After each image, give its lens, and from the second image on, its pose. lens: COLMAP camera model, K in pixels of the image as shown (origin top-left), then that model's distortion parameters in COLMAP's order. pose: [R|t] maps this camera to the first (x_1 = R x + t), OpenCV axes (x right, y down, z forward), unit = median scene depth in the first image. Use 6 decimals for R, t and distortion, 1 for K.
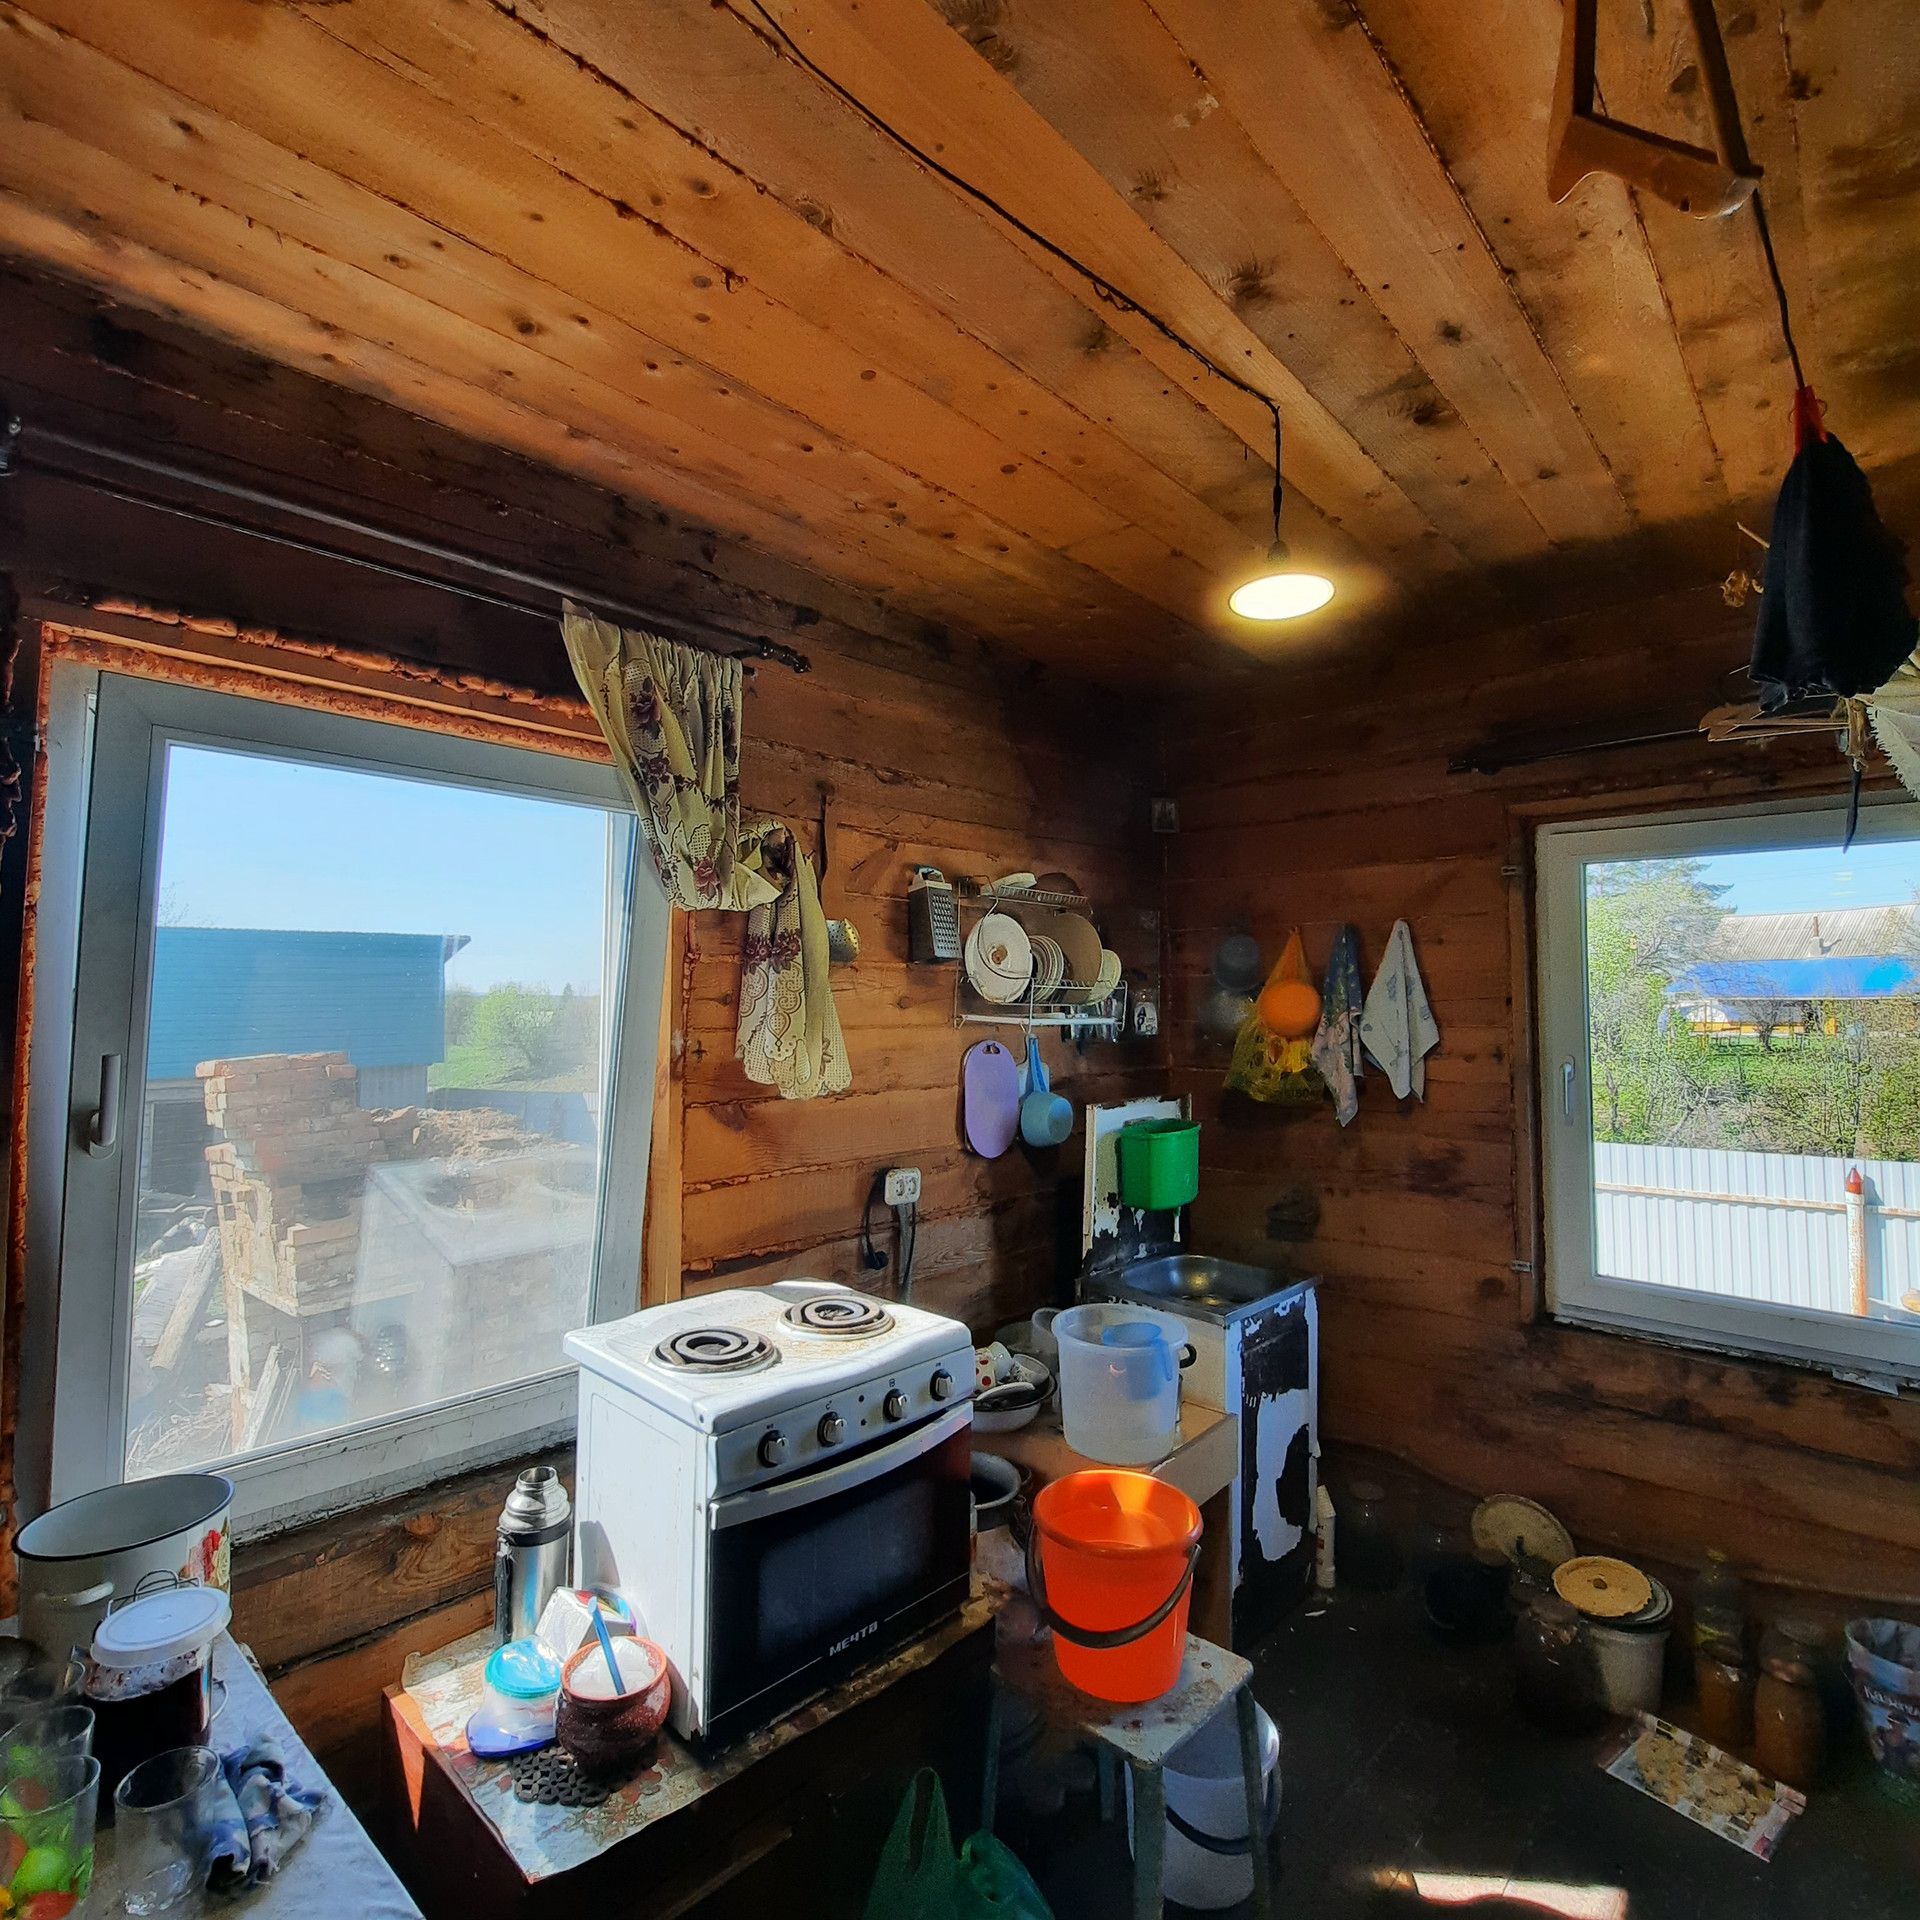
lens RADIAL K [[1052.9, 0, 949.6], [0, 1052.9, 950.1], [0, 0, 1]] dist [0.000770, 0.000500]
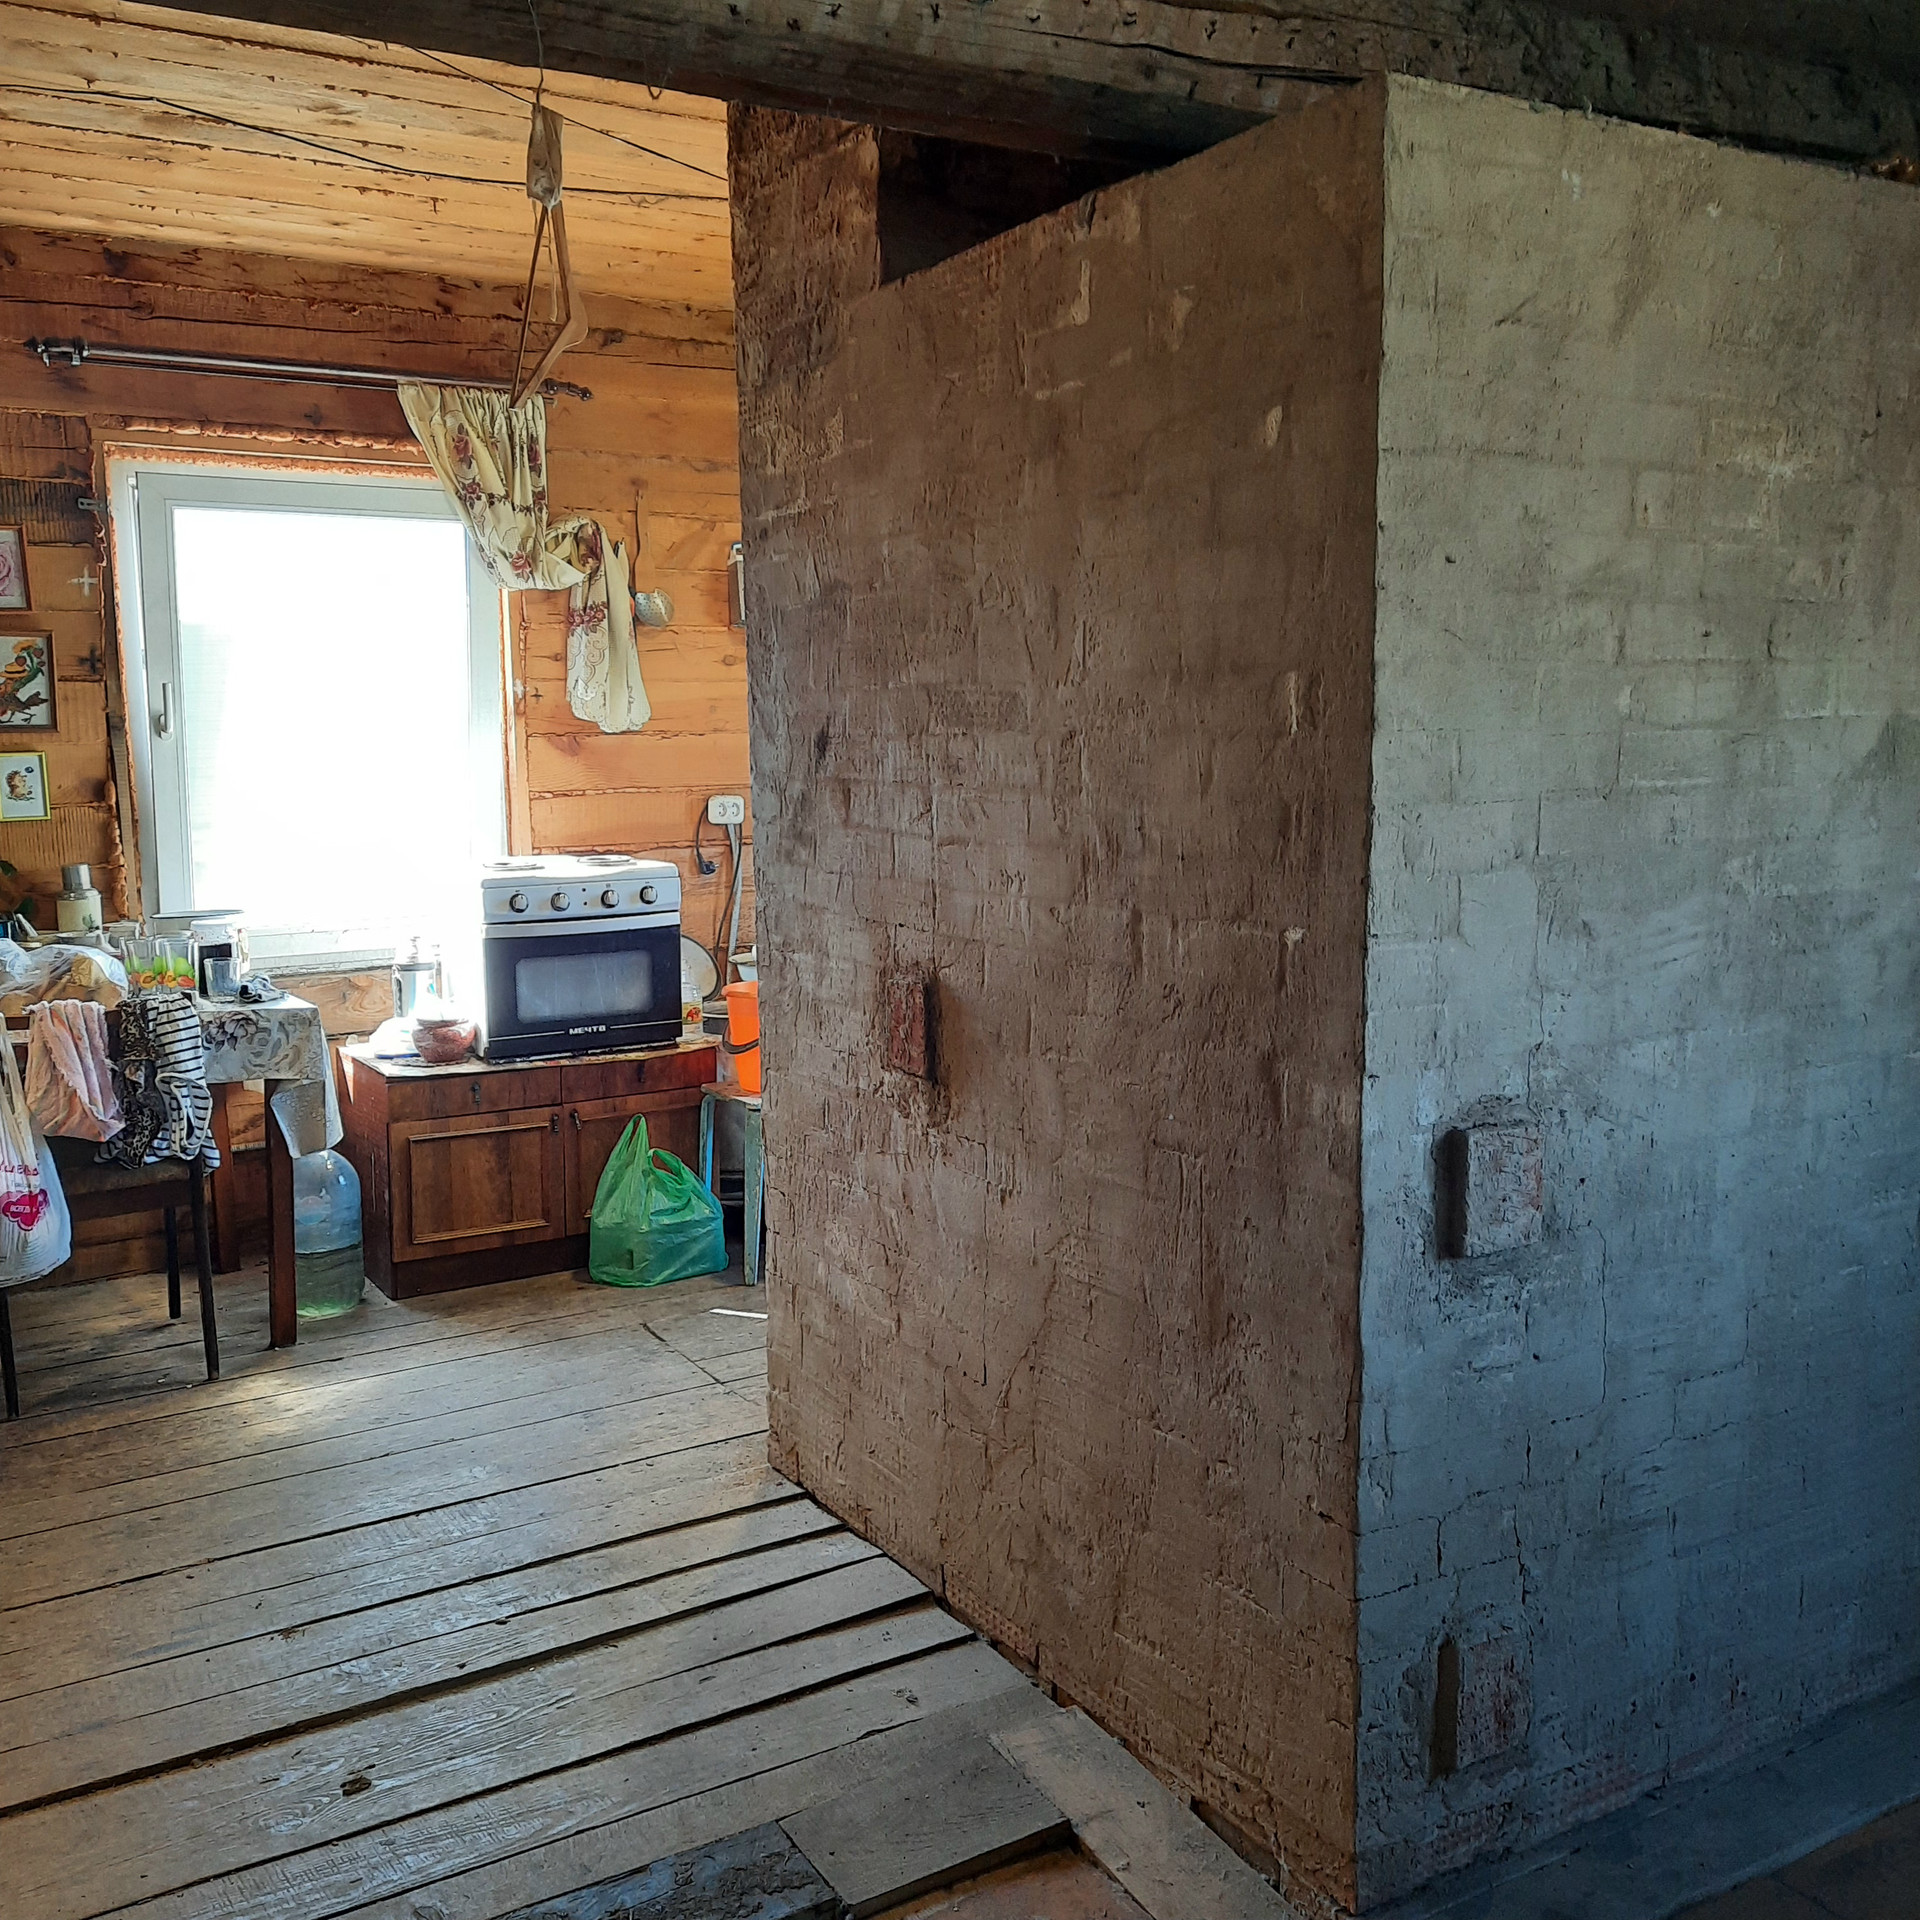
lens RADIAL K [[1928.7, 0, 963.1], [0, 1928.7, 955.8], [0, 0, 1]] dist [0.084815, 0.000000]
pose [[0.964393, 0.005548, -0.264415, 0.993911], [0.038328, 0.986294, 0.160487, 0.048024], [0.261681, -0.164907, 0.950962, -1.344434]]
